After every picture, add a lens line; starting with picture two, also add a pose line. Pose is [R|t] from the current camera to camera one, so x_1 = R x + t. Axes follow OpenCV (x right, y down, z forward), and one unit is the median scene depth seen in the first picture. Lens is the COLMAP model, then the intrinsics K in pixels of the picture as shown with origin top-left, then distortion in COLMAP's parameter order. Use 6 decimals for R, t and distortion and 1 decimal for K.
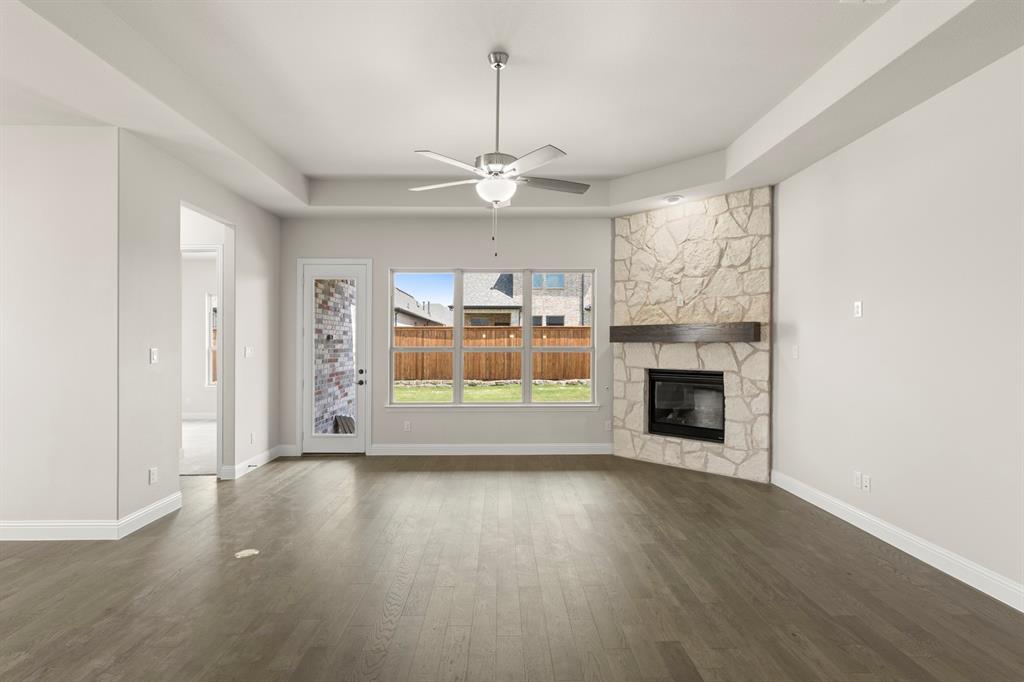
lens RADIAL K [[480.3, 0, 512.0], [0, 480.3, 341.0], [0, 0, 1]] dist [-0.002940, -0.000682]
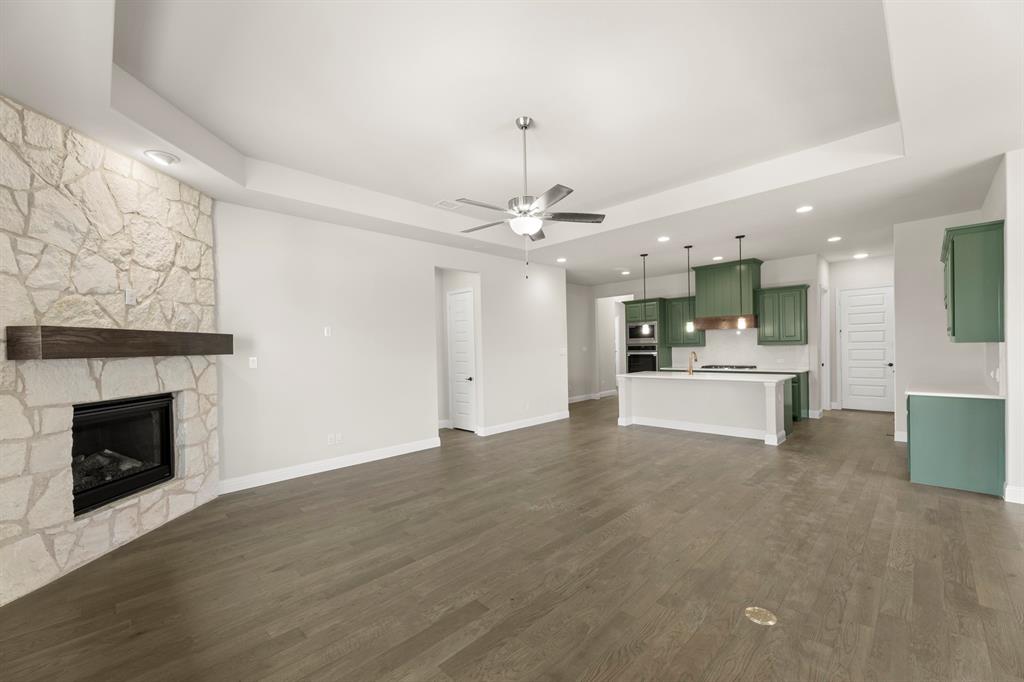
lens RADIAL K [[437.7, 0, 490.7], [0, 437.7, 352.4], [0, 0, 1]] dist [0.001443, 0.000160]
pose [[-0.669700, 0.011354, 0.742545, -0.476163], [0.022509, 0.999734, 0.005014, 0.004725], [-0.742290, 0.020072, -0.669778, 1.073022]]
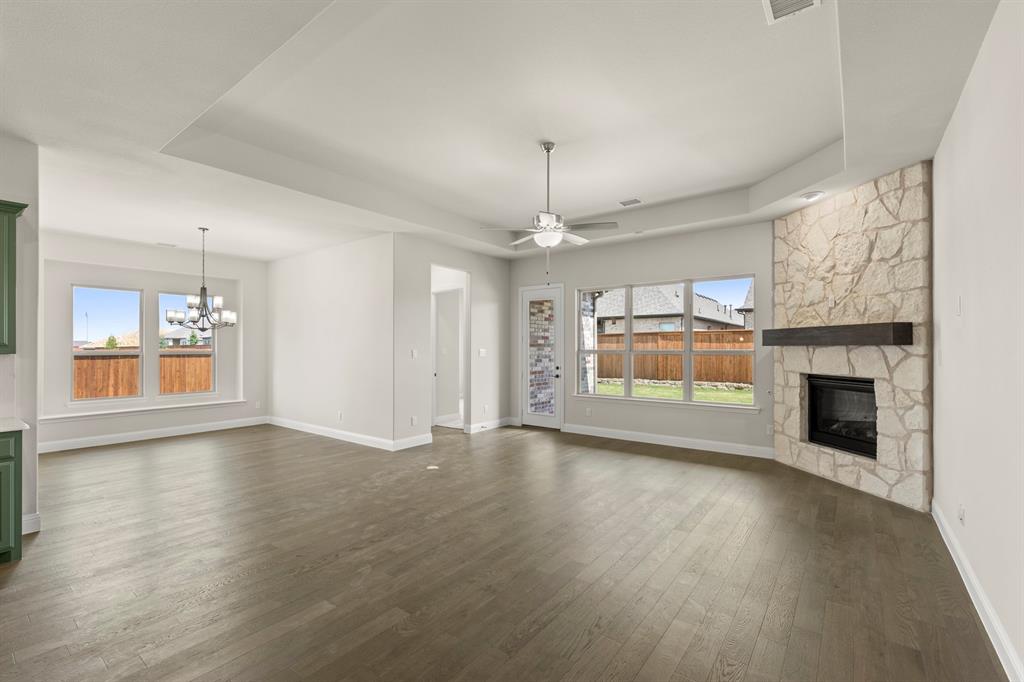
lens RADIAL K [[441.9, 0, 512.0], [0, 441.9, 341.0], [0, 0, 1]] dist [0.001841, 0.000171]
pose [[0.790848, -0.007868, -0.611962, 0.397244], [0.003241, 0.999957, -0.008667, -0.001157], [0.612004, 0.004871, 0.790840, -0.057224]]
